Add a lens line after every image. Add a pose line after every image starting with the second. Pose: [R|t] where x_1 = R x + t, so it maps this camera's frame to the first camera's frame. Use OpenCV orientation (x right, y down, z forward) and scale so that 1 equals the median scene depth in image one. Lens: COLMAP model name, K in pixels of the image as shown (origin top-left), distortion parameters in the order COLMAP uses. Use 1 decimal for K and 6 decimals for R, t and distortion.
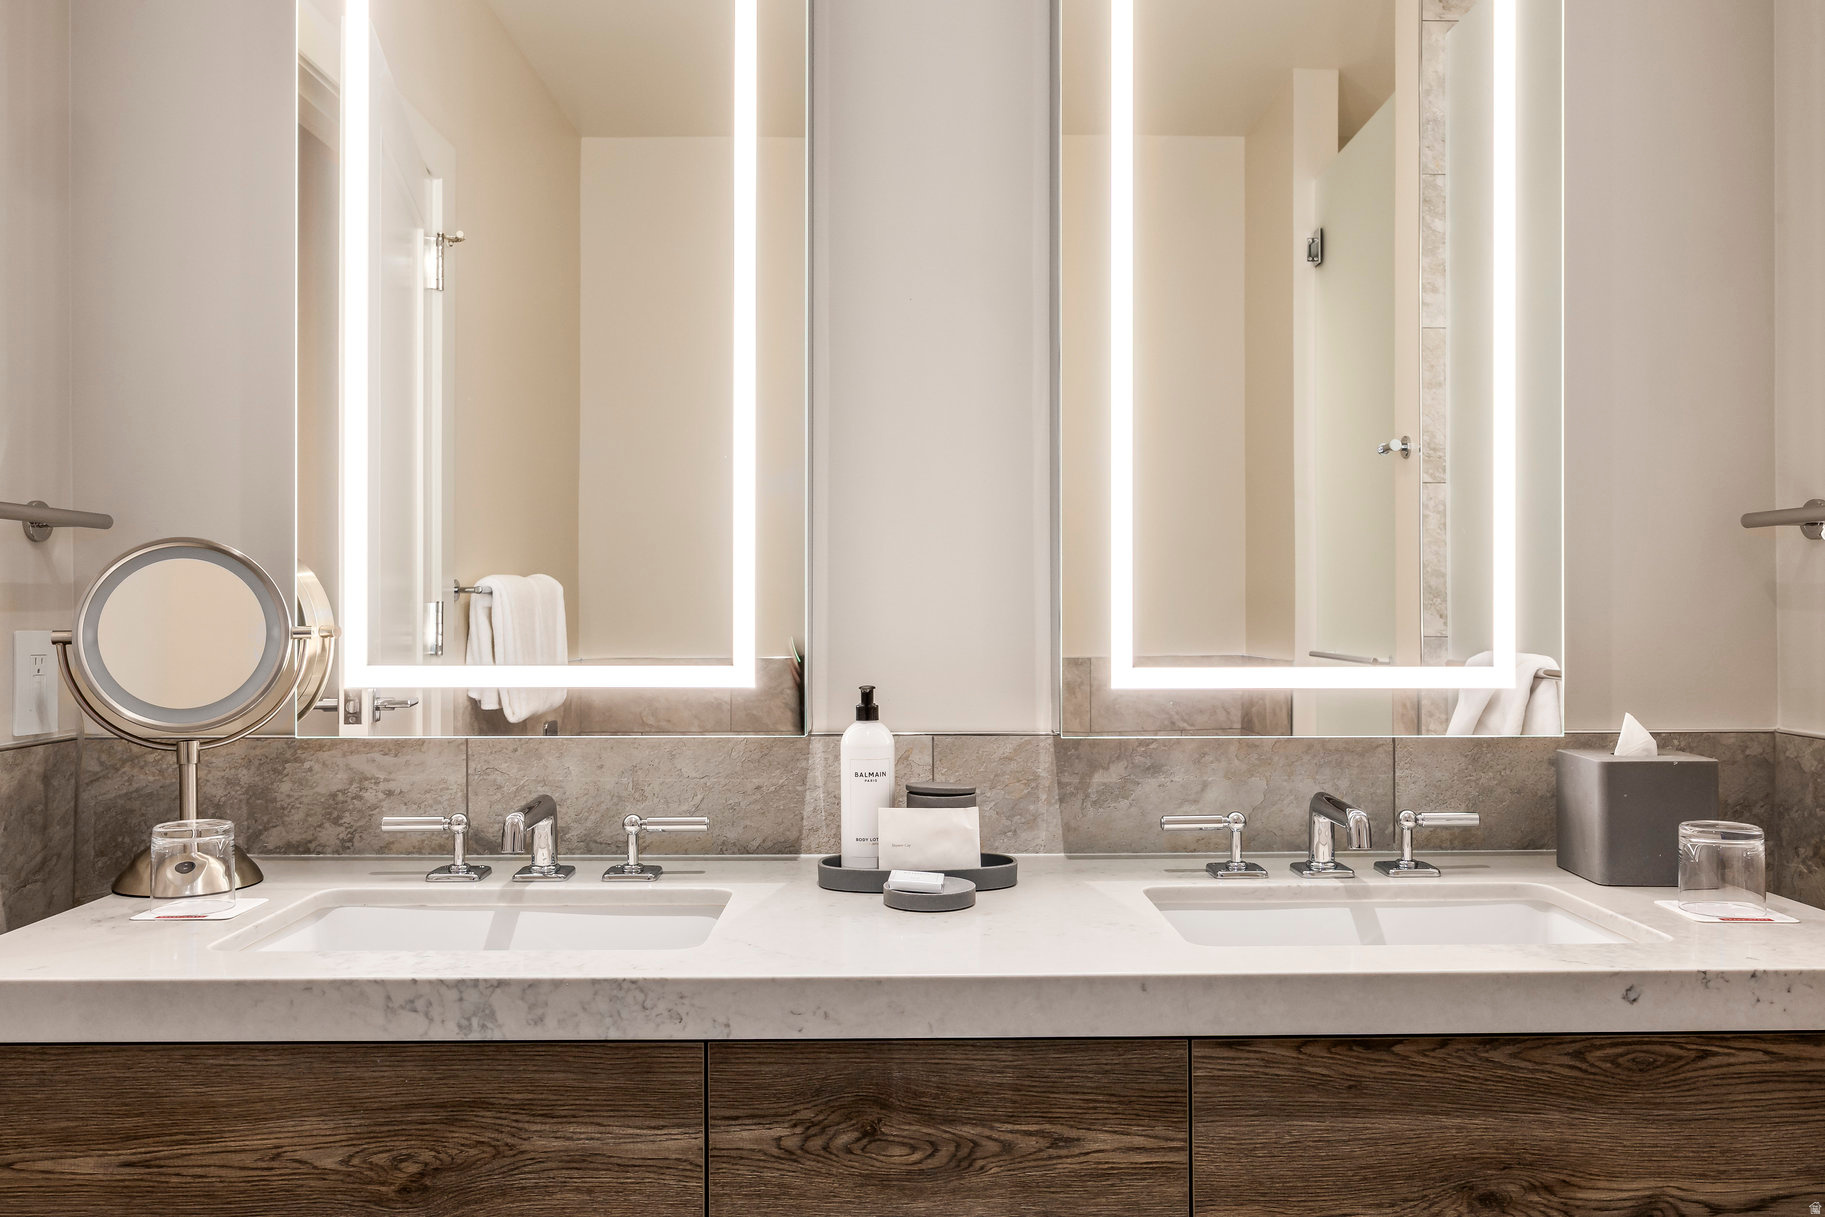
lens RADIAL K [[1411.2, 0, 912.5], [0, 1411.2, 608.5], [0, 0, 1]] dist [-0.001846, -0.001376]
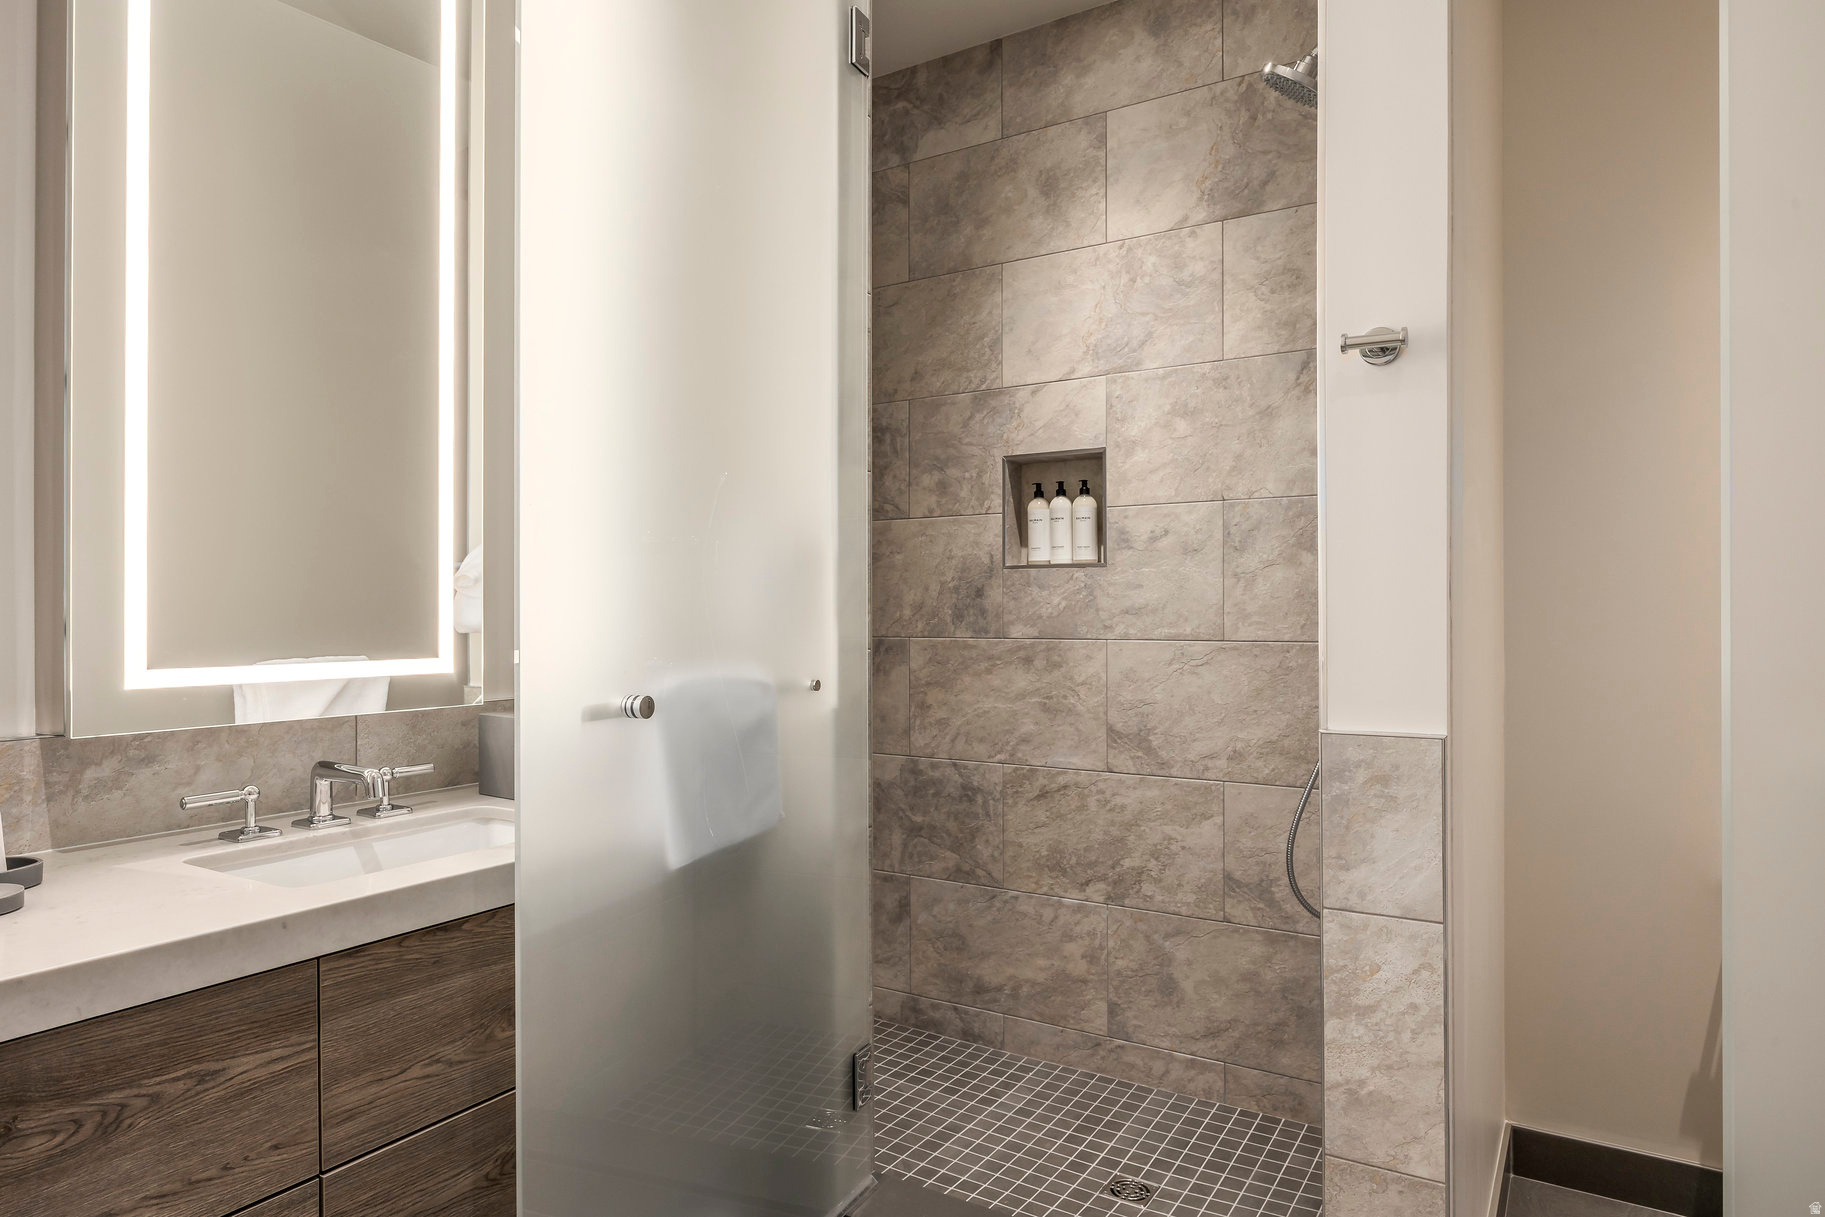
lens RADIAL K [[1071.2, 0, 922.8], [0, 1071.2, 613.1], [0, 0, 1]] dist [-0.008866, 0.000100]
pose [[0.543011, 0.000005, 0.839726, -0.308487], [0.003422, 0.999992, -0.002219, 0.001199], [-0.839719, 0.004078, 0.543006, 0.029590]]
